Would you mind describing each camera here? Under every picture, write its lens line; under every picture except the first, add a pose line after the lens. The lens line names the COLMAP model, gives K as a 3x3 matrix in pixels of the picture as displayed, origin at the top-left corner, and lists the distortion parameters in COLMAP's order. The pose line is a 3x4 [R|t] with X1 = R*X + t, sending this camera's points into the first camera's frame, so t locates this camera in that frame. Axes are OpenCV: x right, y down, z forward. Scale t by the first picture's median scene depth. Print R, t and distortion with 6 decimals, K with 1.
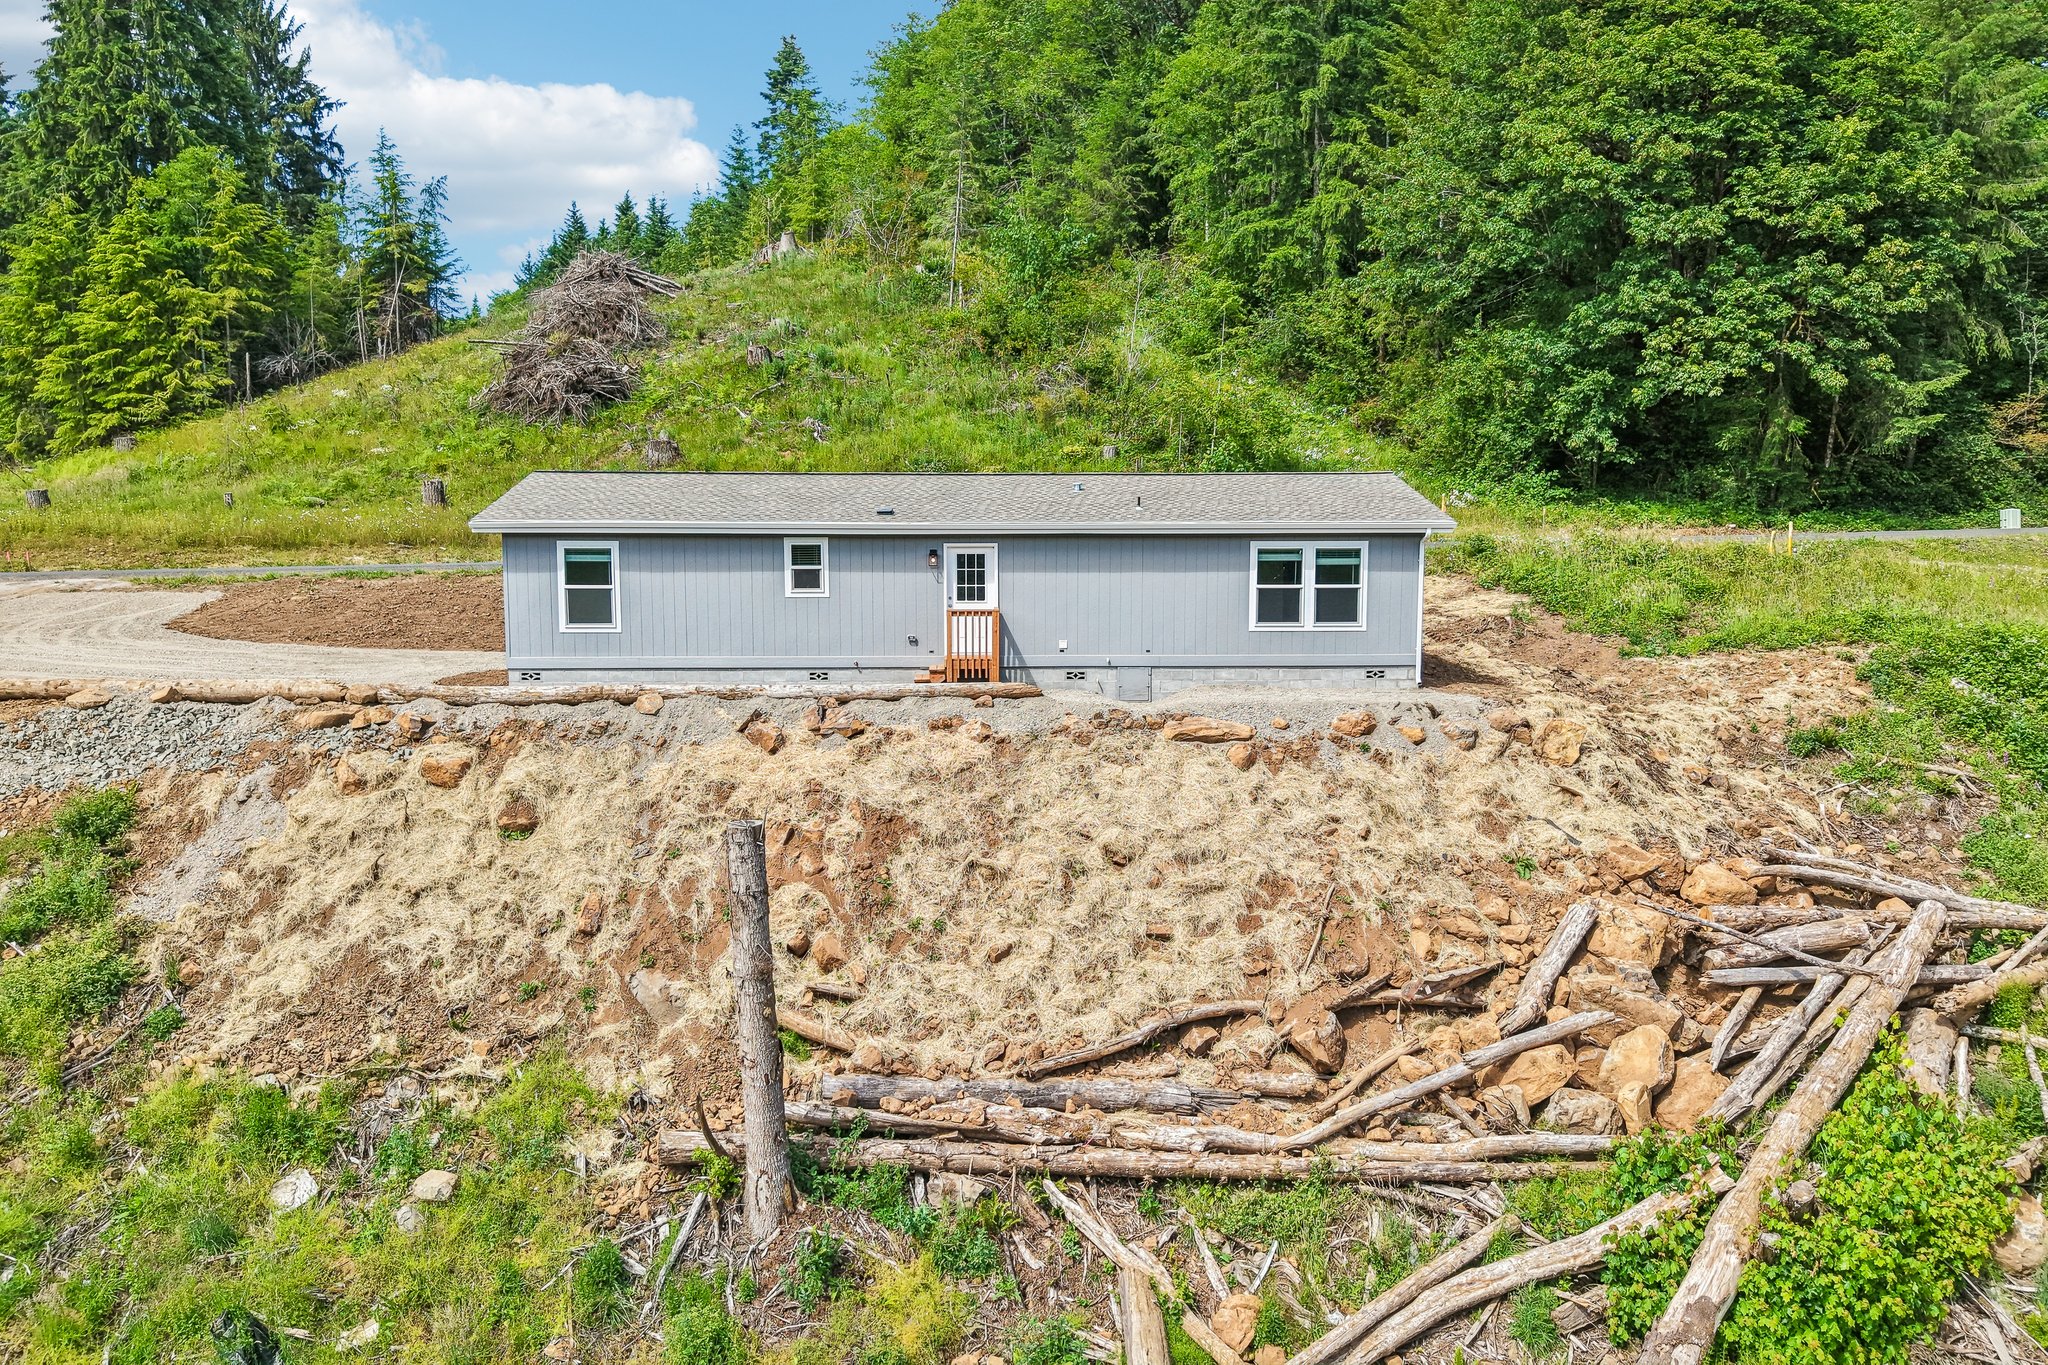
lens RADIAL K [[1568.1, 0, 1026.1], [0, 1568.1, 716.3], [0, 0, 1]] dist [0.010500, 0.001143]
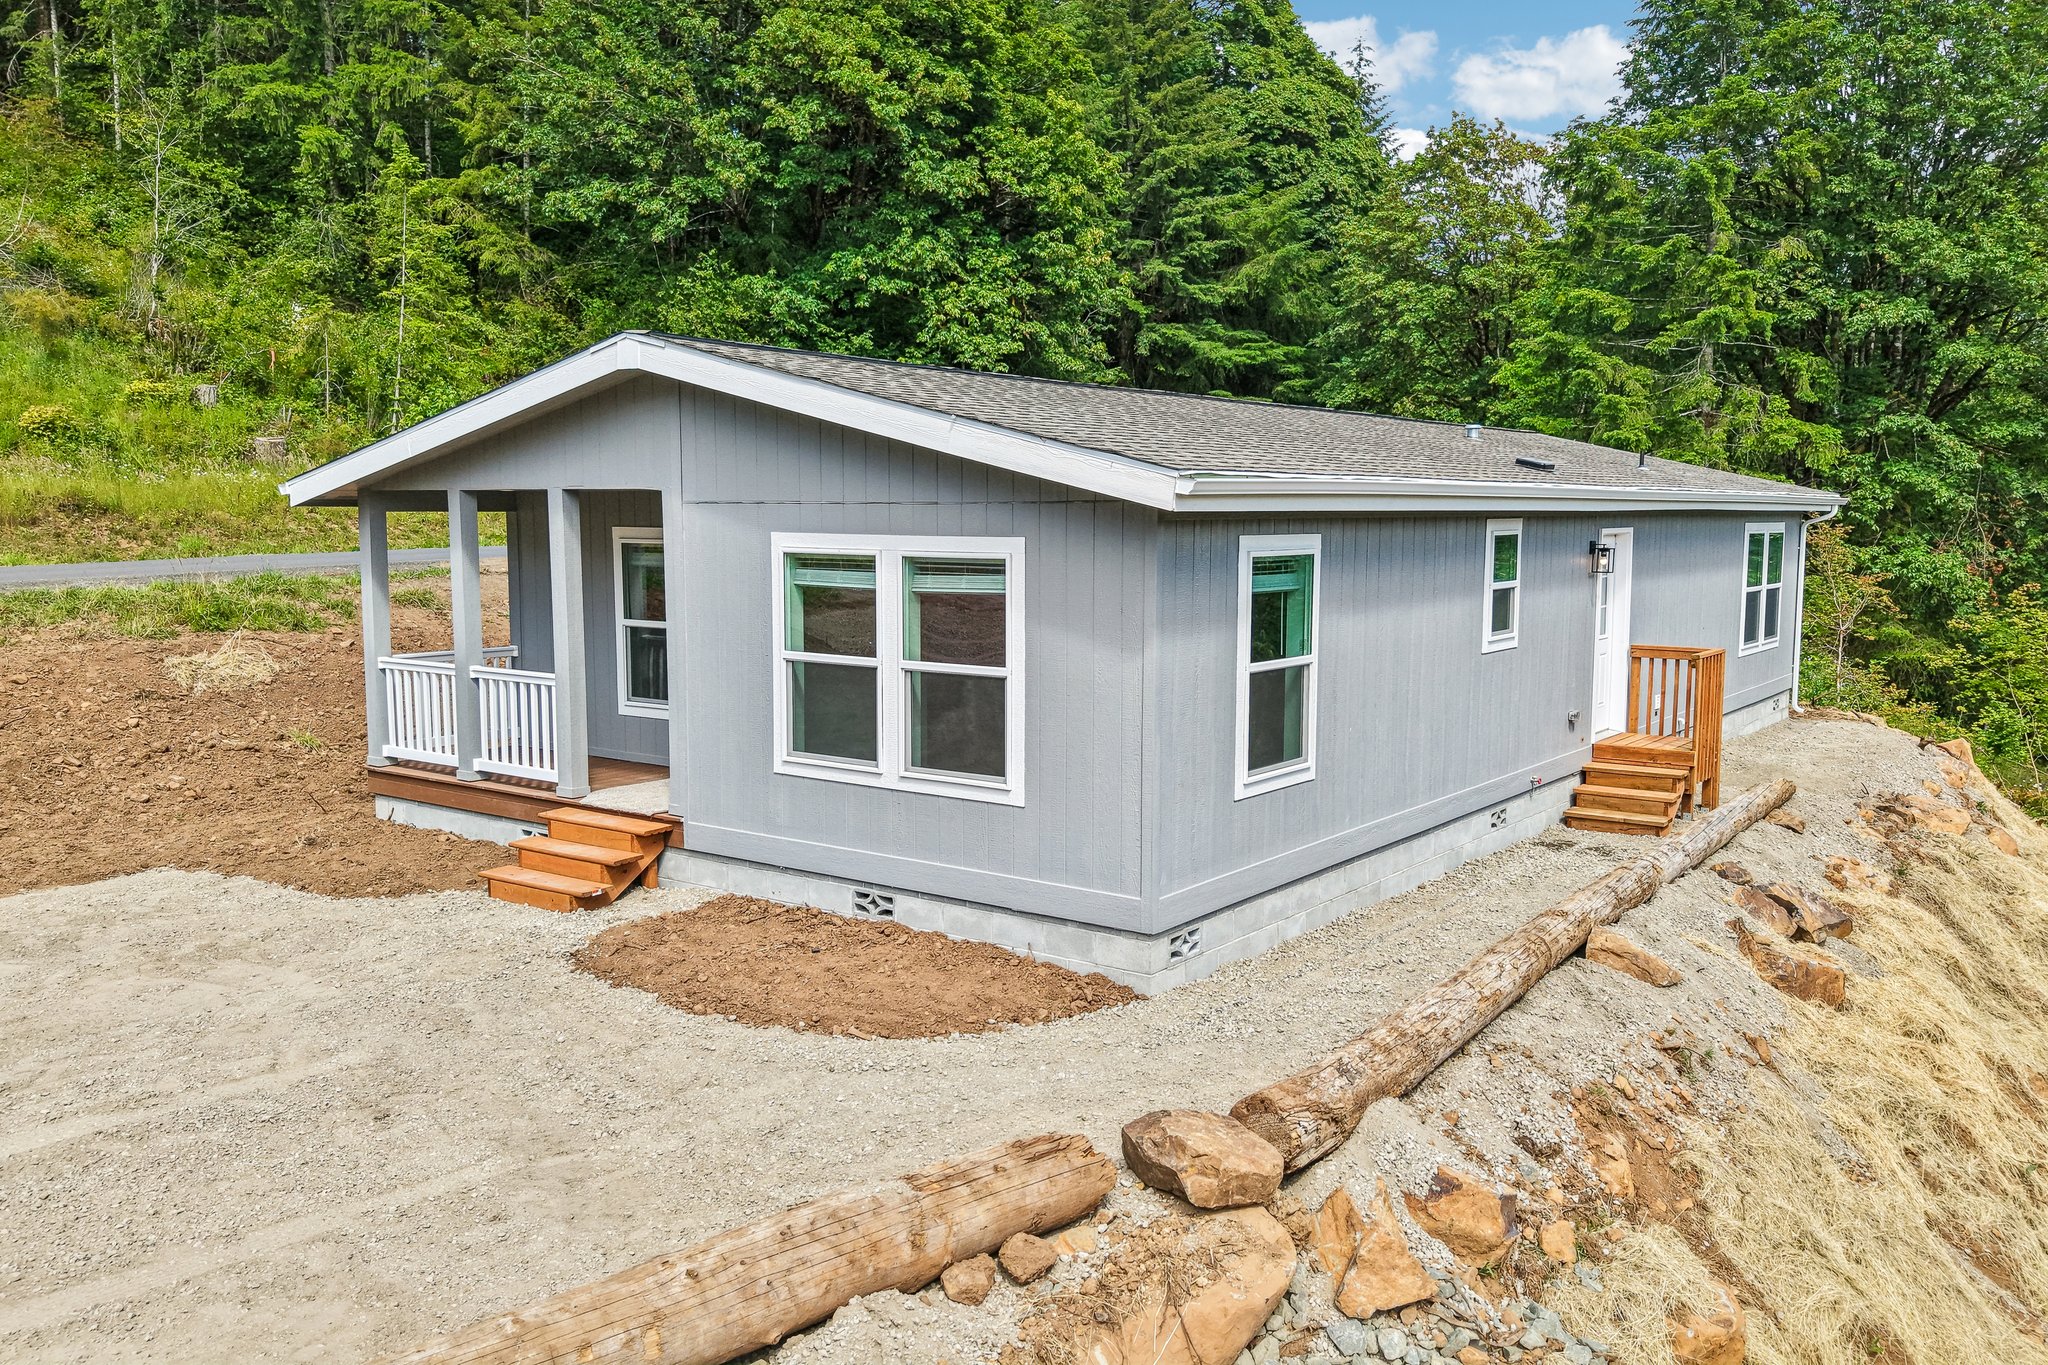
lens RADIAL K [[1568.1, 0, 1026.1], [0, 1568.1, 716.3], [0, 0, 1]] dist [0.010500, 0.001143]
pose [[0.627513, -0.104307, 0.771587, -0.576005], [0.100188, 0.993565, 0.052834, -0.093878], [-0.772133, 0.044149, 0.633926, 0.808898]]
